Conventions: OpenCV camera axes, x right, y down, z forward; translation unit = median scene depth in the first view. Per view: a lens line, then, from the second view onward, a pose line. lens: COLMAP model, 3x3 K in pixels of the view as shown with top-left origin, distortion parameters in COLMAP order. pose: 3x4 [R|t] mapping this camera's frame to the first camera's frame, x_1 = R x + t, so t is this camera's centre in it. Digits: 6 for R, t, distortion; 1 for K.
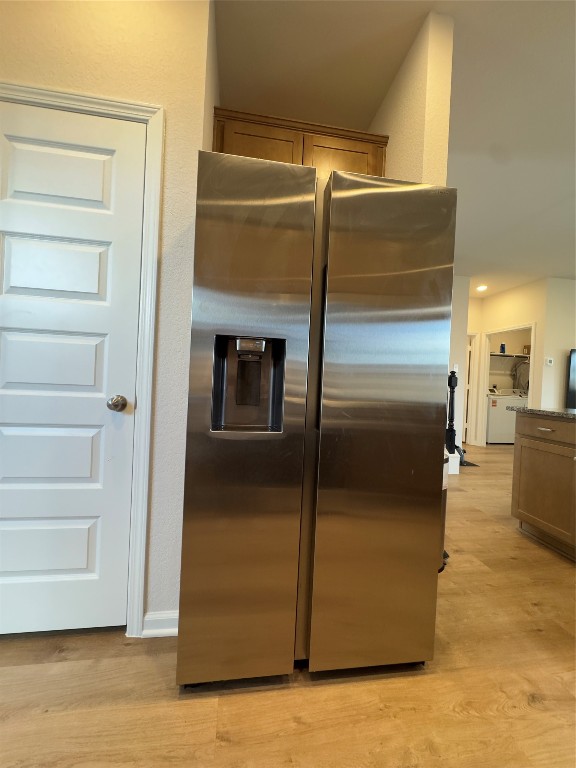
lens RADIAL K [[308.1, 0, 289.1], [0, 308.1, 383.8], [0, 0, 1]] dist [-0.001693, 0.000535]
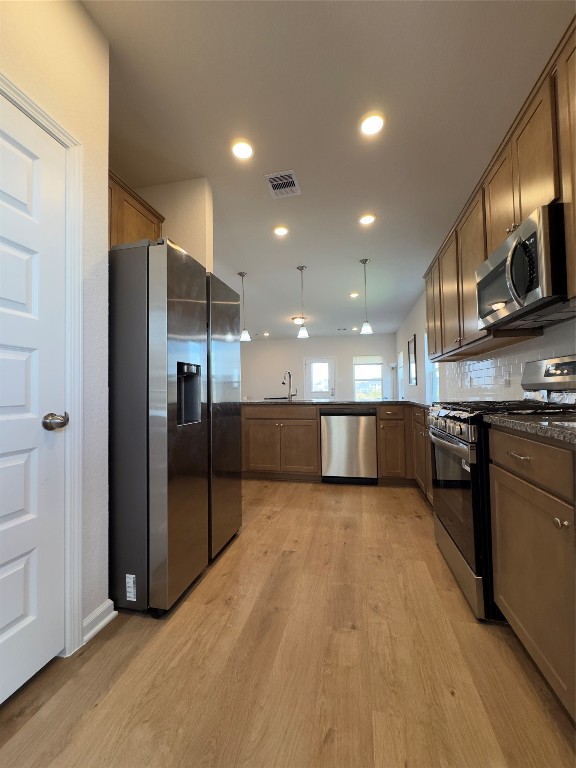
lens RADIAL K [[308.1, 0, 289.1], [0, 308.1, 383.8], [0, 0, 1]] dist [-0.001693, 0.000535]
pose [[0.360146, -0.023872, 0.932590, -1.266958], [0.039151, 0.999179, 0.010458, -0.039842], [-0.932074, 0.032745, 0.360785, -0.048734]]
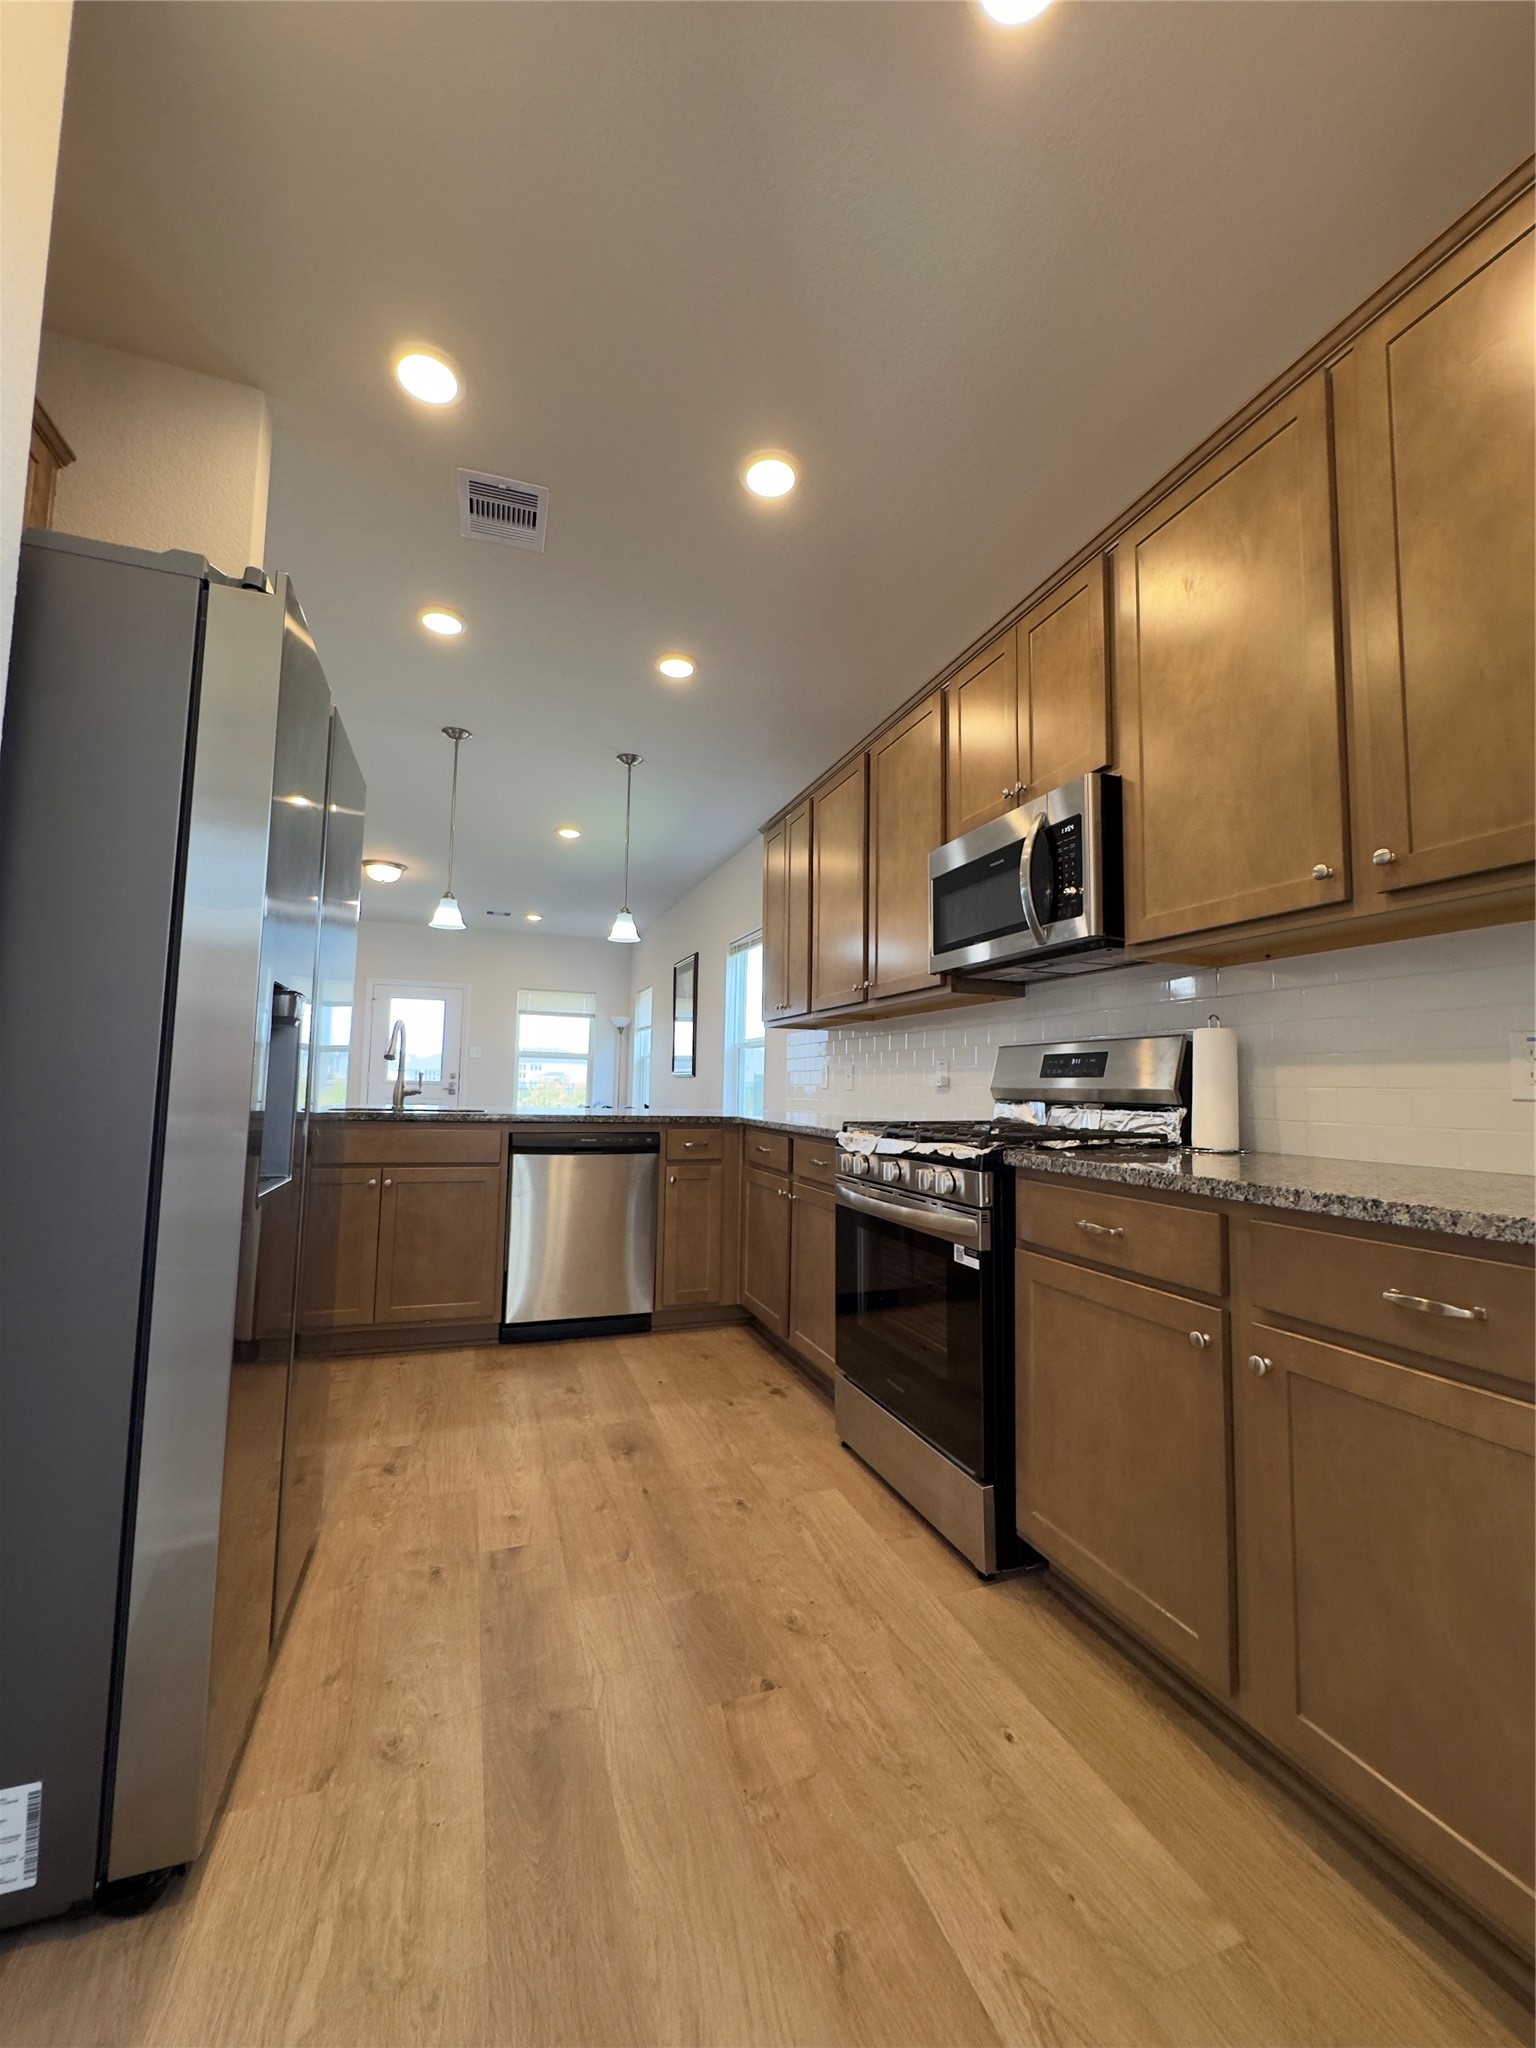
lens RADIAL K [[821.7, 0, 771.0], [0, 821.7, 1023.5], [0, 0, 1]] dist [-0.001693, 0.000535]
pose [[-0.195785, 0.029264, 0.980210, -1.370634], [-0.020945, 0.999202, -0.034015, -0.061624], [-0.980423, -0.027190, -0.195015, 0.447500]]
